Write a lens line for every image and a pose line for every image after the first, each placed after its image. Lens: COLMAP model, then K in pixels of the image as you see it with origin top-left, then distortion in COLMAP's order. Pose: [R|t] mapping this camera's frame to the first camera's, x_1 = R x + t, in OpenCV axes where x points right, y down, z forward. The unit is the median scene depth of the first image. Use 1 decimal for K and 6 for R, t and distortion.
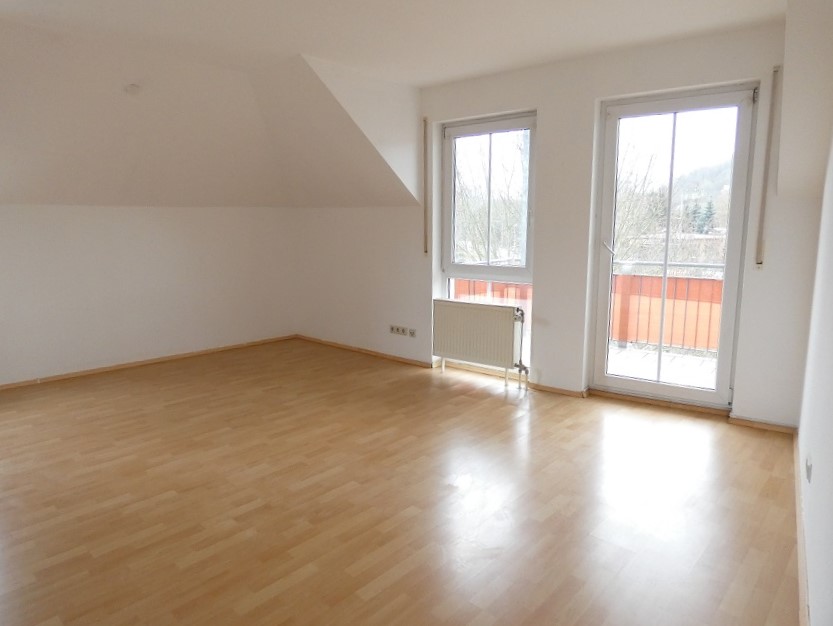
lens RADIAL K [[524.8, 0, 420.2], [0, 524.8, 319.2], [0, 0, 1]] dist [-0.006707, 0.007593]
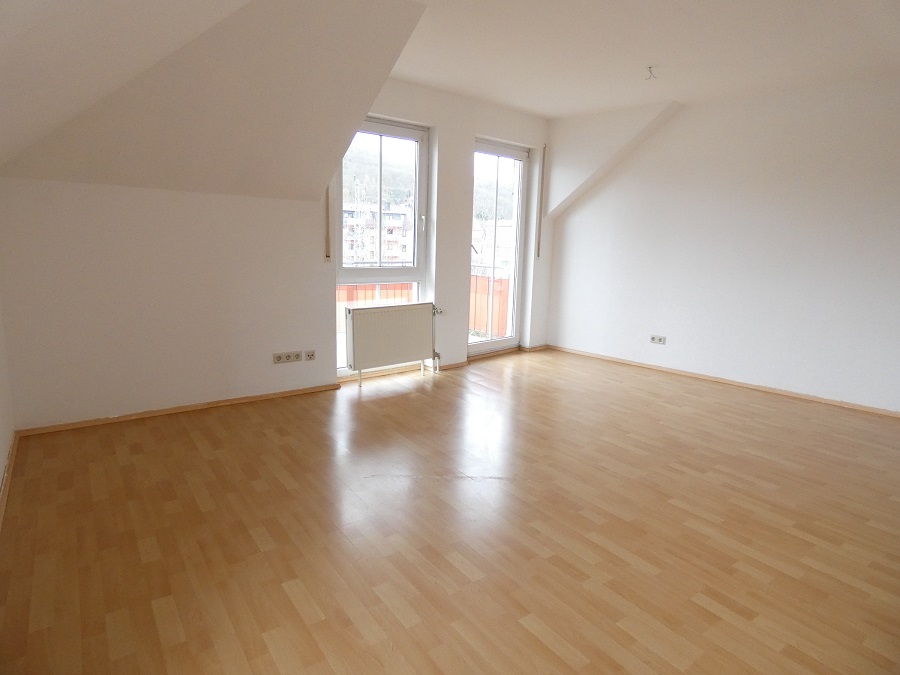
lens RADIAL K [[529.7, 0, 445.2], [0, 529.7, 337.2], [0, 0, 1]] dist [-0.009553, 0.002510]
pose [[0.205364, -0.168618, 0.964051, -1.002936], [0.142406, 0.979711, 0.141021, -0.115849], [-0.968270, 0.108326, 0.225210, 0.794373]]
